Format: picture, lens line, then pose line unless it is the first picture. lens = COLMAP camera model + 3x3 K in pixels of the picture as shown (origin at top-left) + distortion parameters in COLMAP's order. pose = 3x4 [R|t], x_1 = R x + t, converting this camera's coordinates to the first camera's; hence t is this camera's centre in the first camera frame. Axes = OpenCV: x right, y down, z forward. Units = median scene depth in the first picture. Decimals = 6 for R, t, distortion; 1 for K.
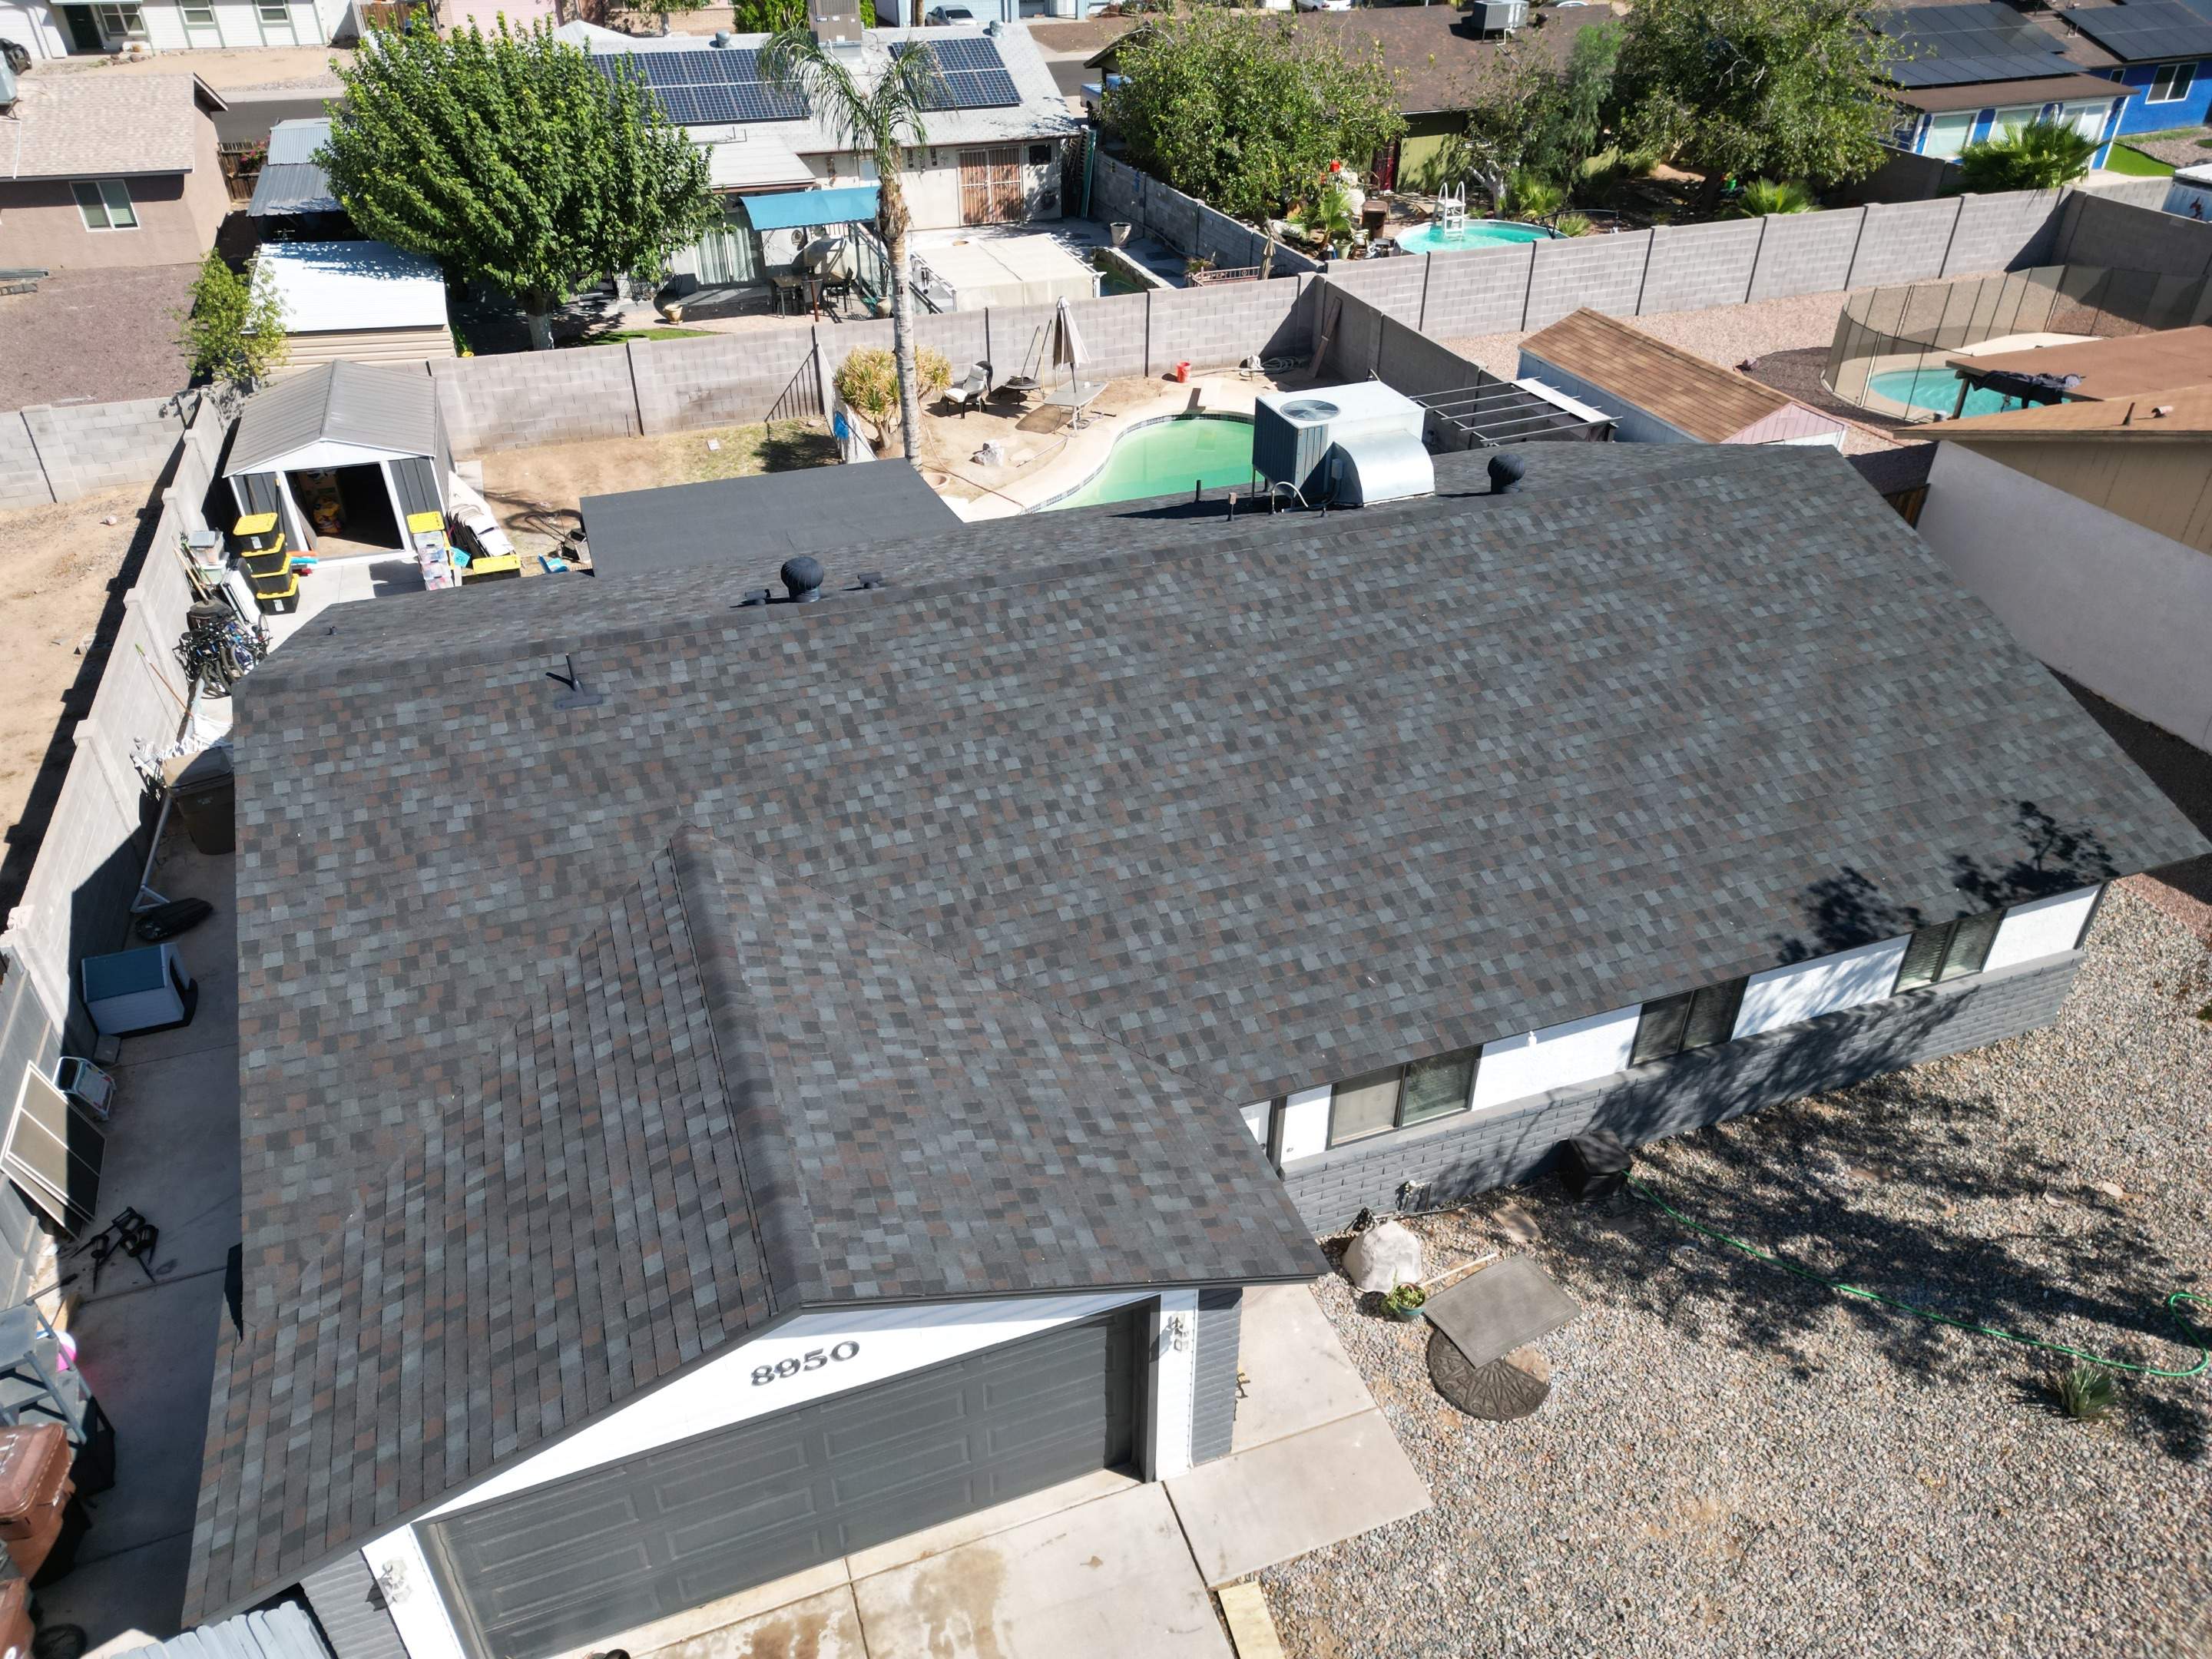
lens RADIAL K [[1547.4, 0, 1114.5], [0, 1547.4, 825.9], [0, 0, 1]] dist [0.055594, -0.005741]
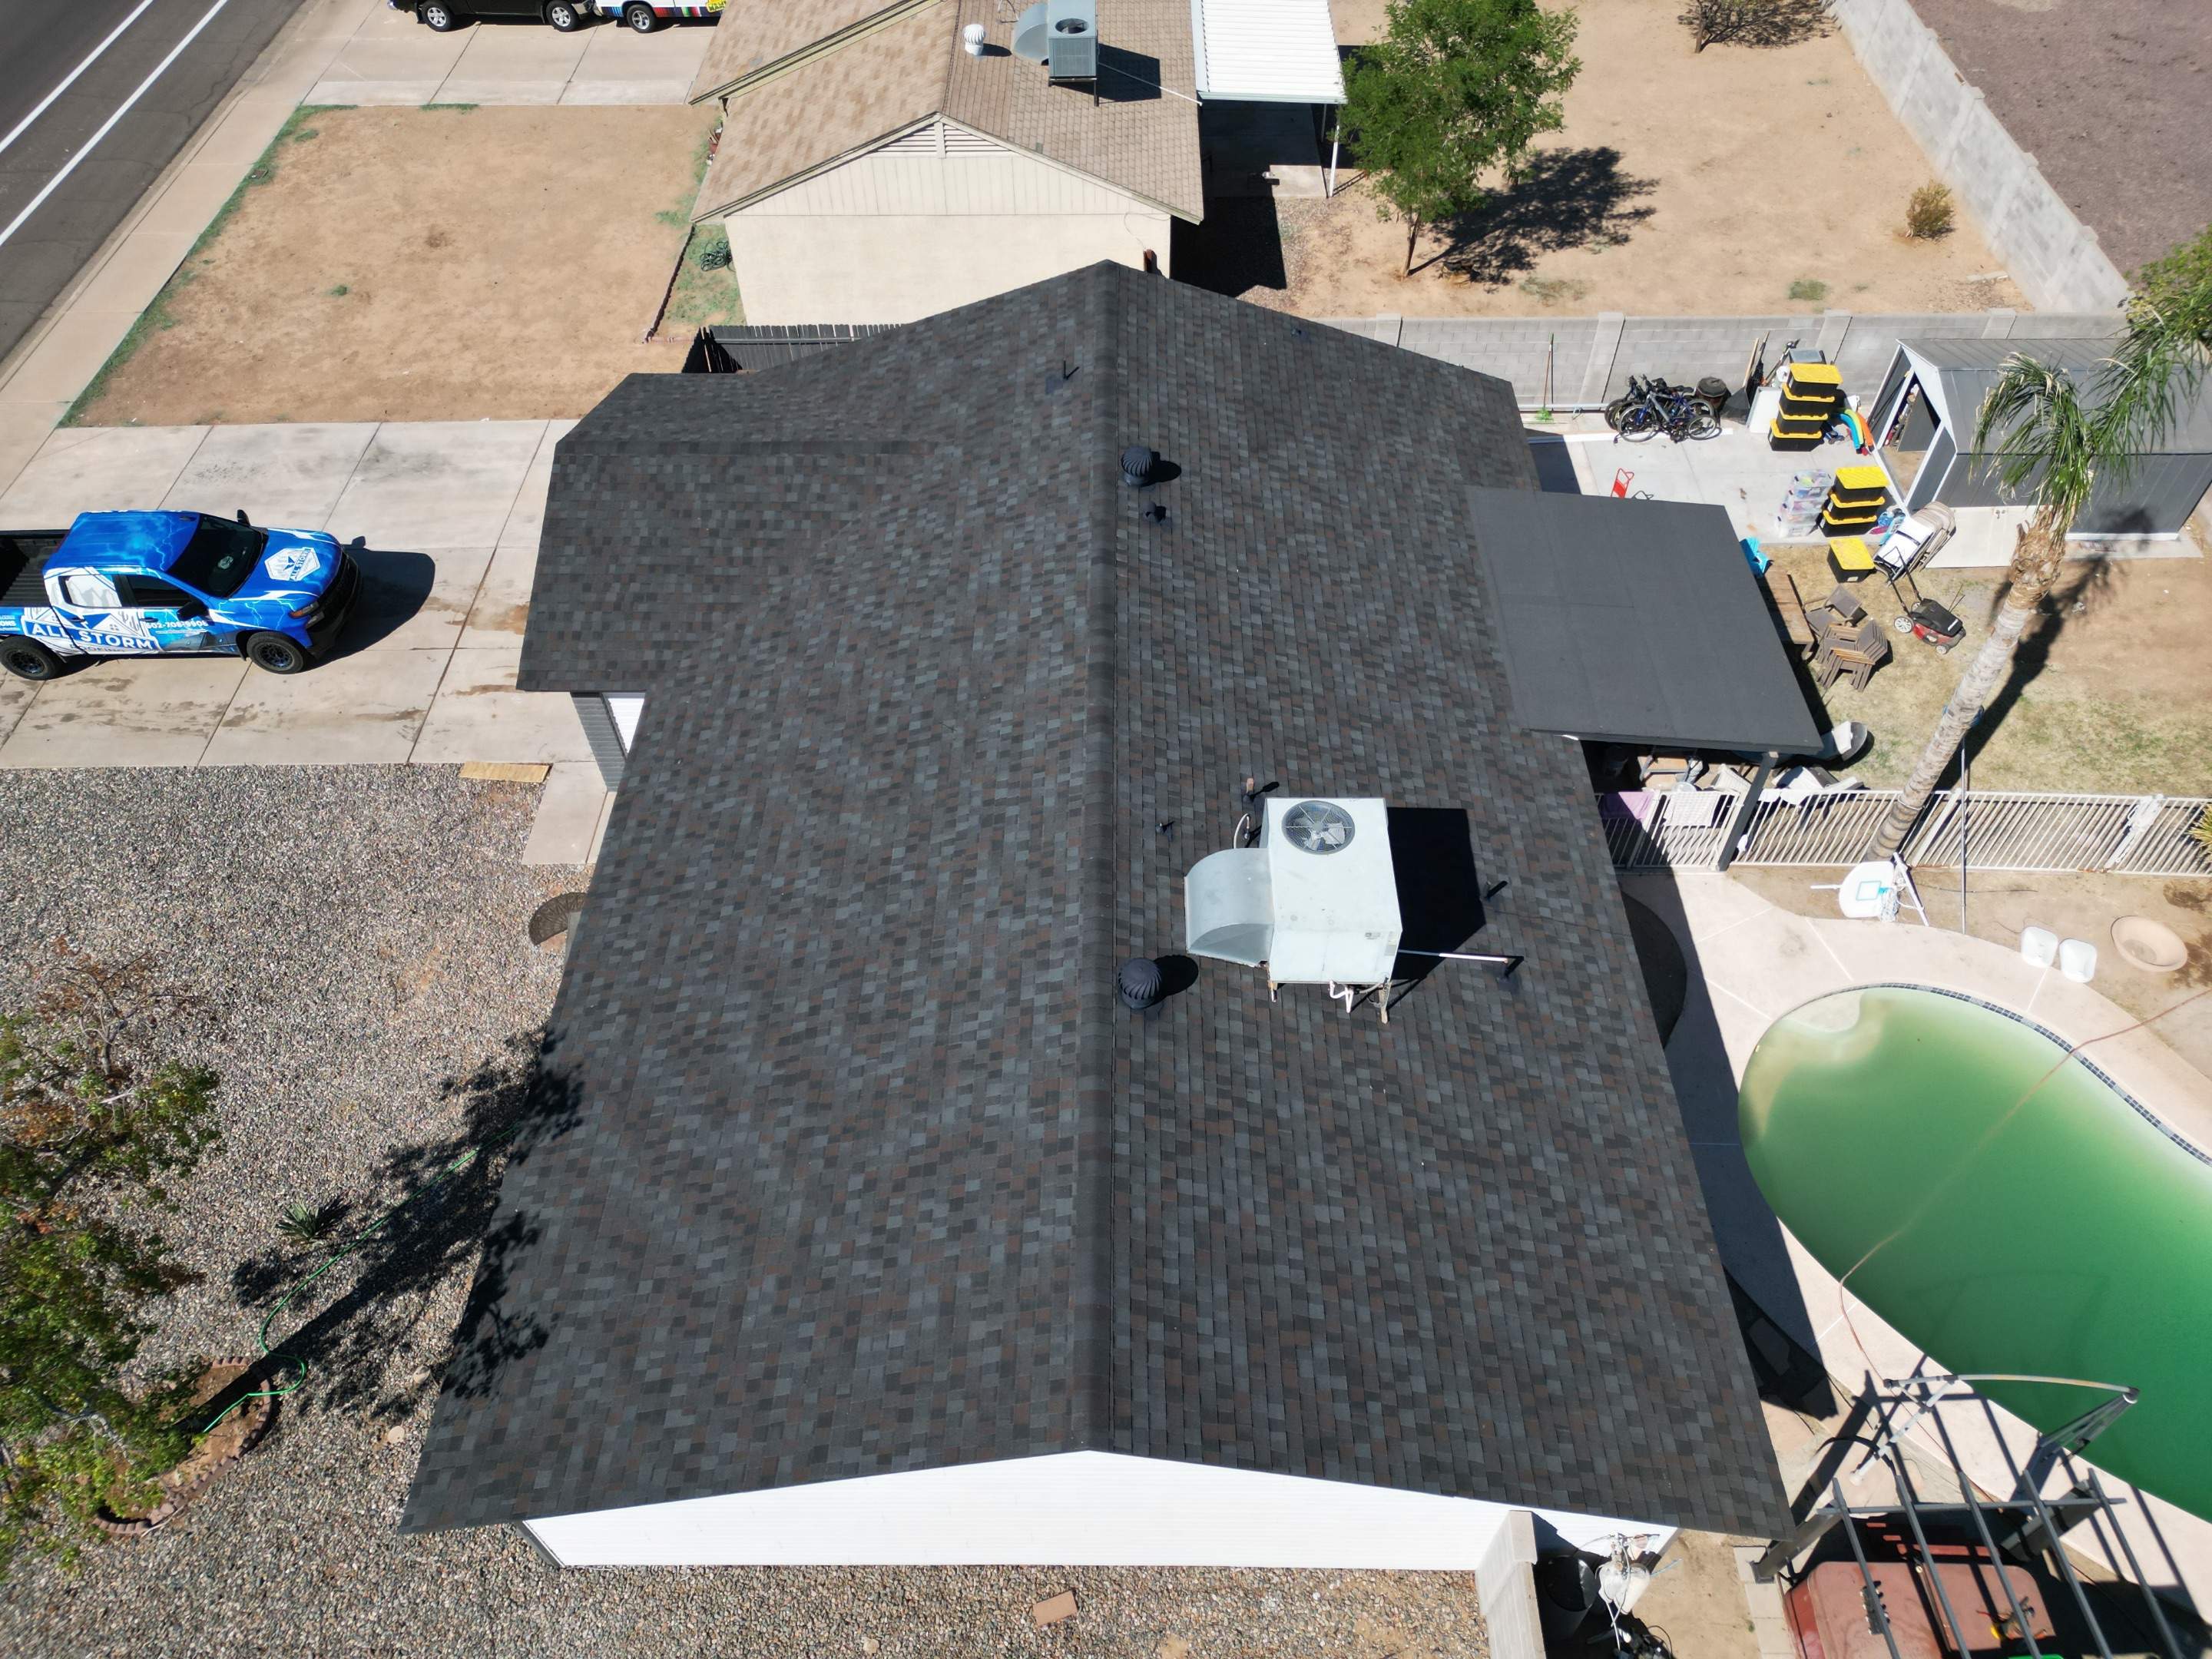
lens RADIAL K [[1547.4, 0, 1120.8], [0, 1547.4, 822.2], [0, 0, 1]] dist [0.055594, -0.005741]
pose [[-0.350826, 0.705392, -0.615908, 0.862306], [-0.518877, 0.401086, 0.754915, -1.075804], [0.779544, 0.584424, 0.225300, 0.933476]]
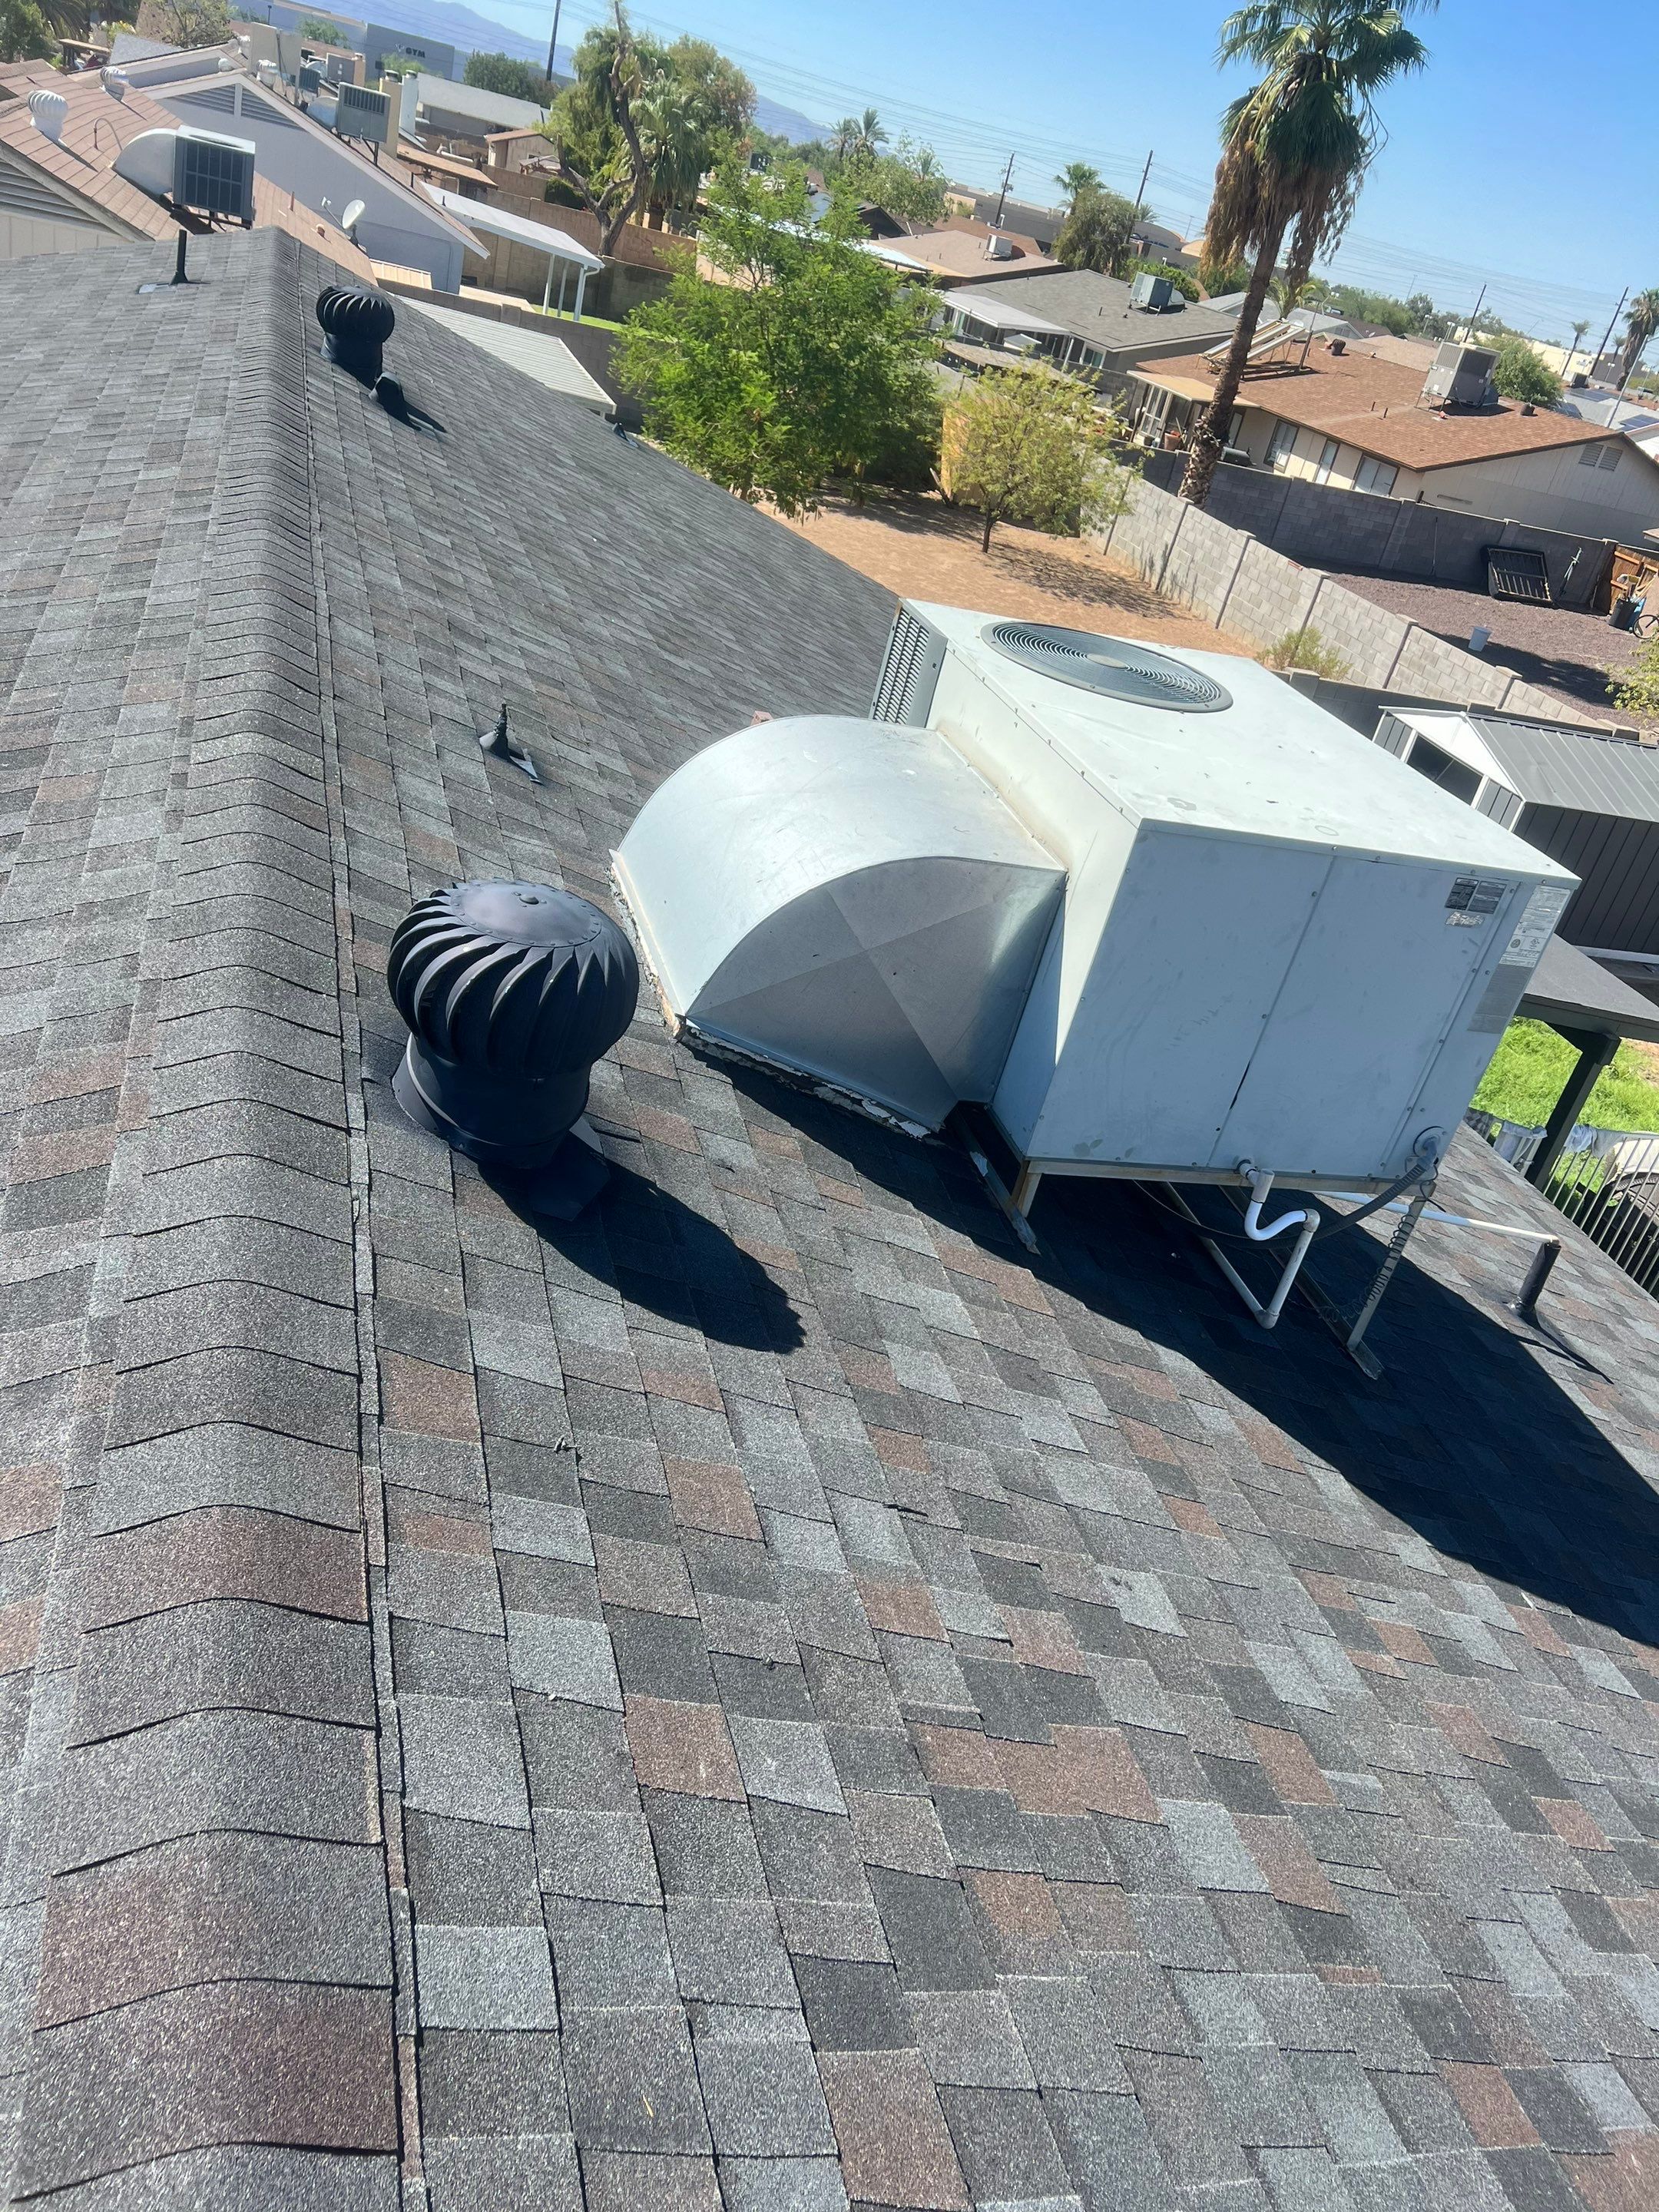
lens RADIAL K [[1661.2, 0, 829.2], [0, 1661.2, 1106.6], [0, 0, 1]] dist [0.010165, -0.017155]
pose [[-0.084943, 0.471709, -0.877653, 0.488457], [-0.728084, 0.571937, 0.377864, -0.374960], [0.680205, 0.671102, 0.294862, 1.207057]]
